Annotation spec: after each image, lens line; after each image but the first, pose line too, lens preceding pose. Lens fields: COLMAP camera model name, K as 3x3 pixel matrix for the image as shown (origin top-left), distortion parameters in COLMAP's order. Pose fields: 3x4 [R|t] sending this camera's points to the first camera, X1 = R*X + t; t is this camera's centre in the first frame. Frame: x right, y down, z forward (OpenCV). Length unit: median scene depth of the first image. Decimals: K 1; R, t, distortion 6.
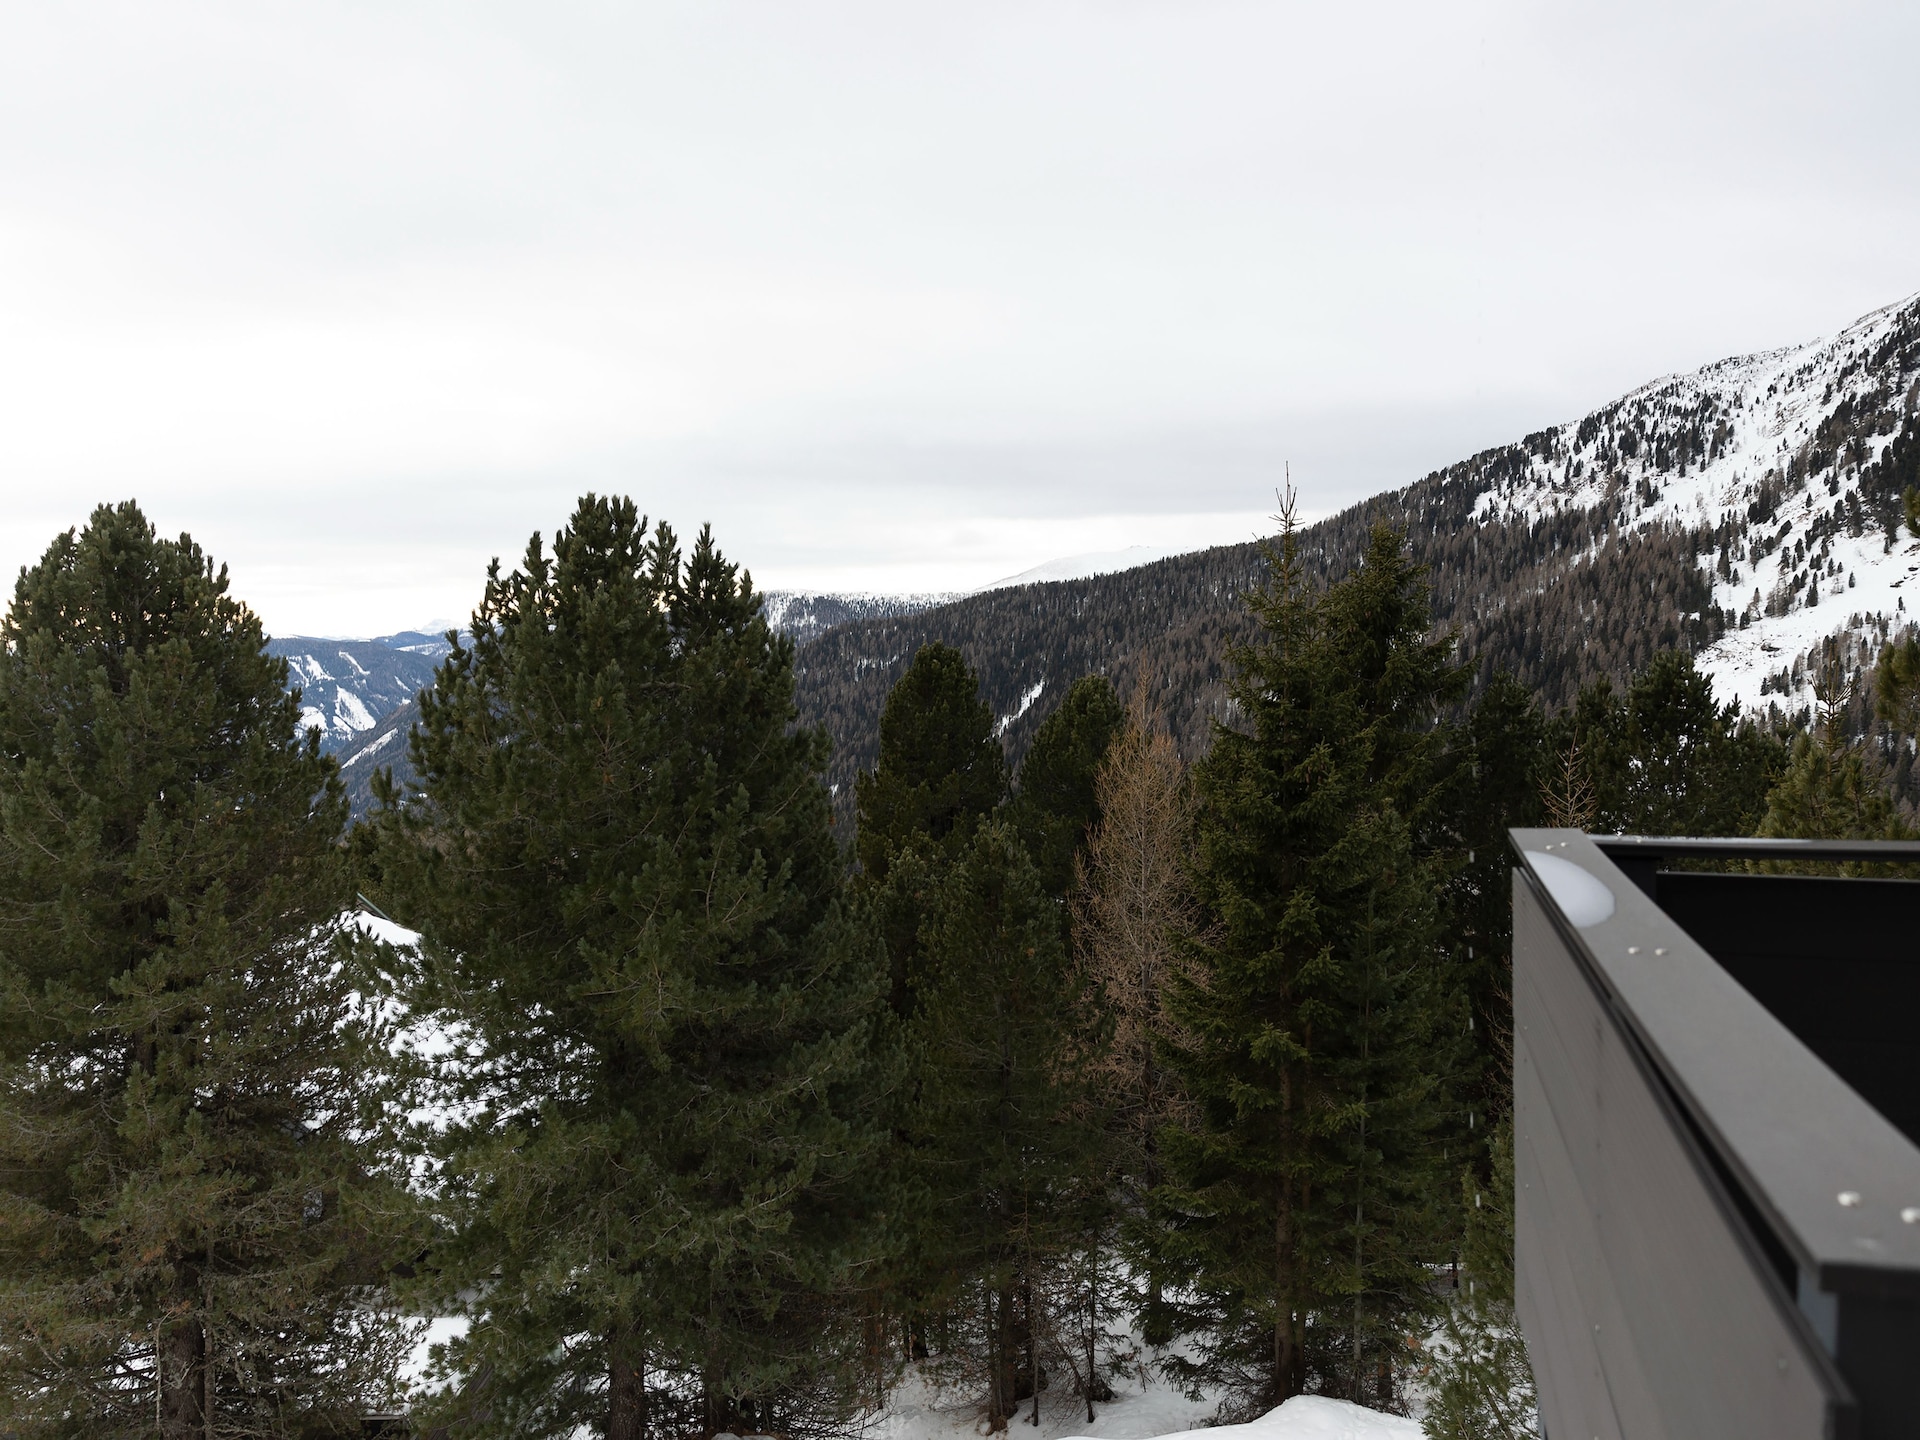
lens RADIAL K [[1374.2, 0, 968.3], [0, 1374.2, 744.4], [0, 0, 1]] dist [0.001199, 0.002827]
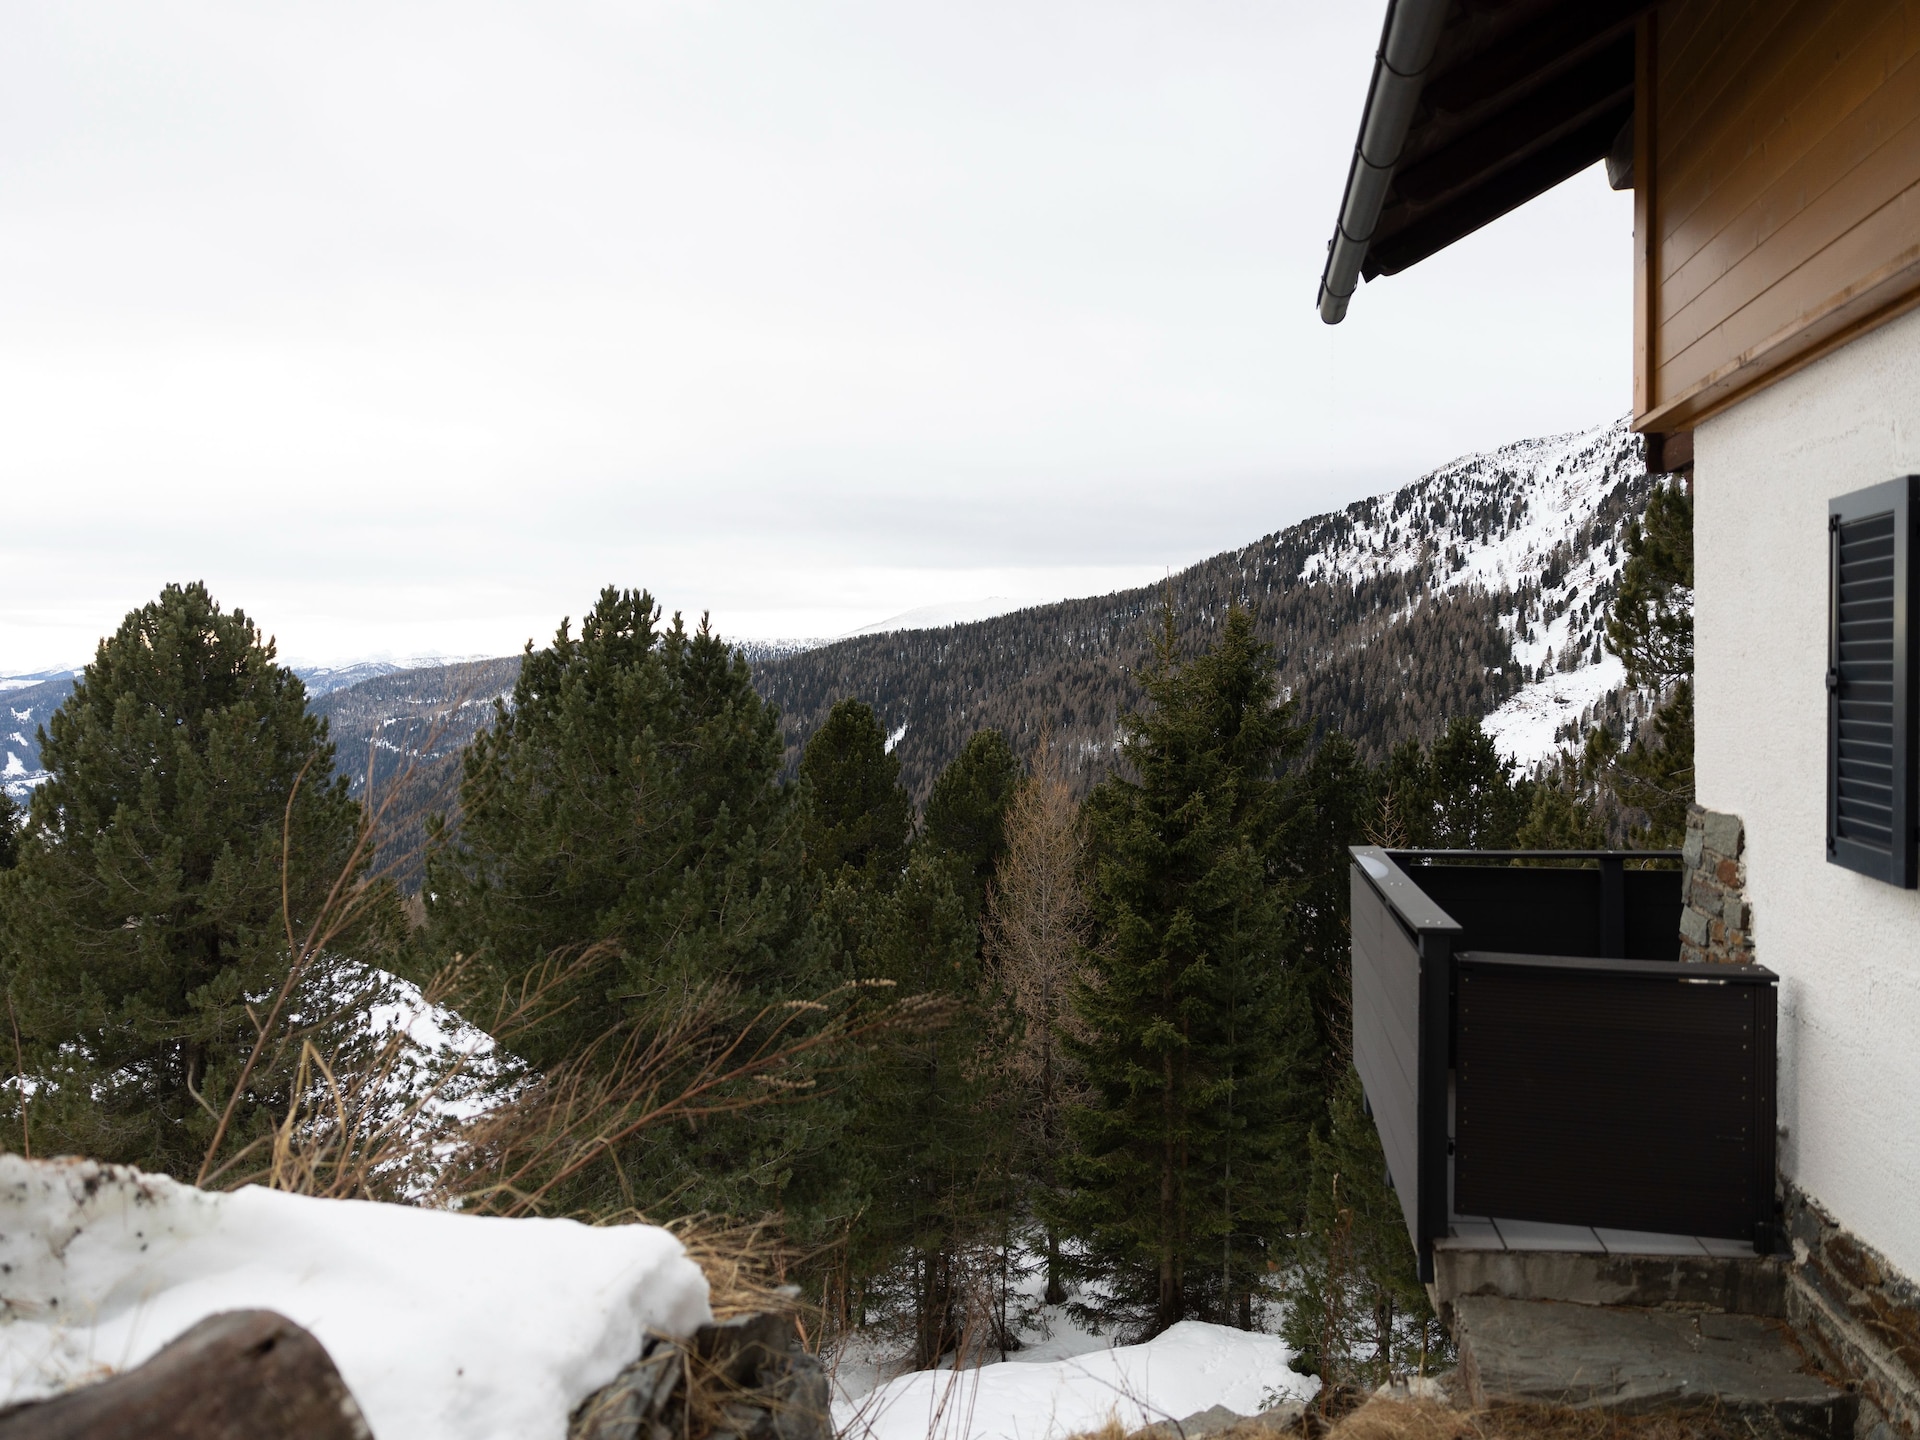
lens RADIAL K [[1352.4, 0, 980.7], [0, 1352.4, 723.7], [0, 0, 1]] dist [0.000495, -0.000759]
pose [[0.993060, 0.007268, 0.117385, -0.063970], [-0.001992, 0.998985, -0.045001, -0.005313], [-0.117593, 0.044455, 0.992066, -0.155645]]
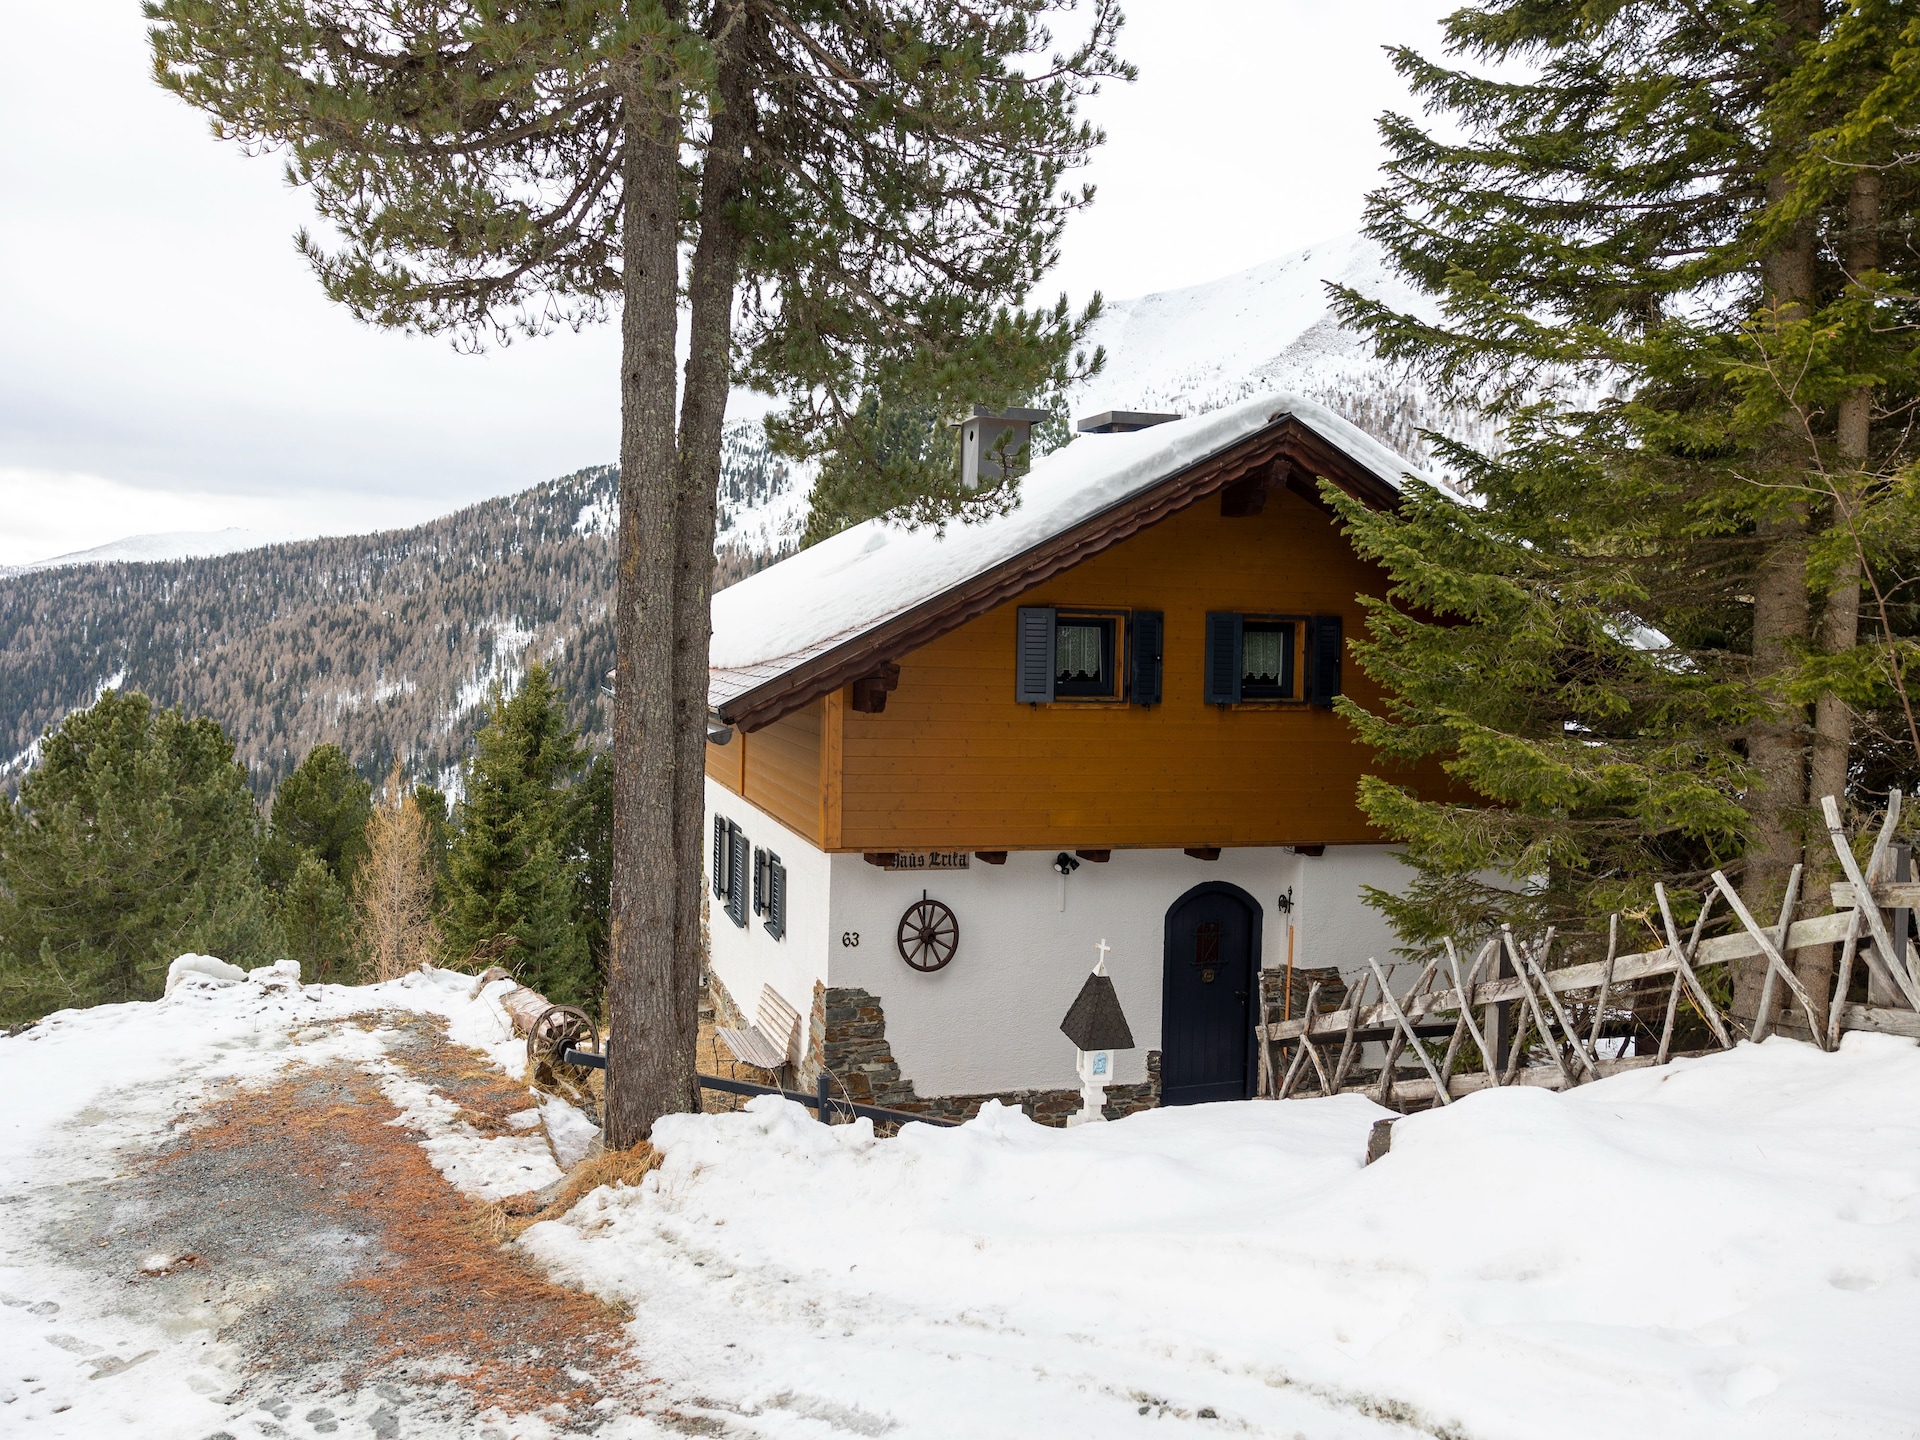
lens RADIAL K [[1502.9, 0, 919.0], [0, 1502.9, 672.5], [0, 0, 1]] dist [0.000132, 0.002436]
pose [[0.837209, 0.013037, 0.546728, -0.327338], [0.002810, 0.999600, -0.028139, -0.103714], [-0.546876, 0.025095, 0.836837, -0.826783]]
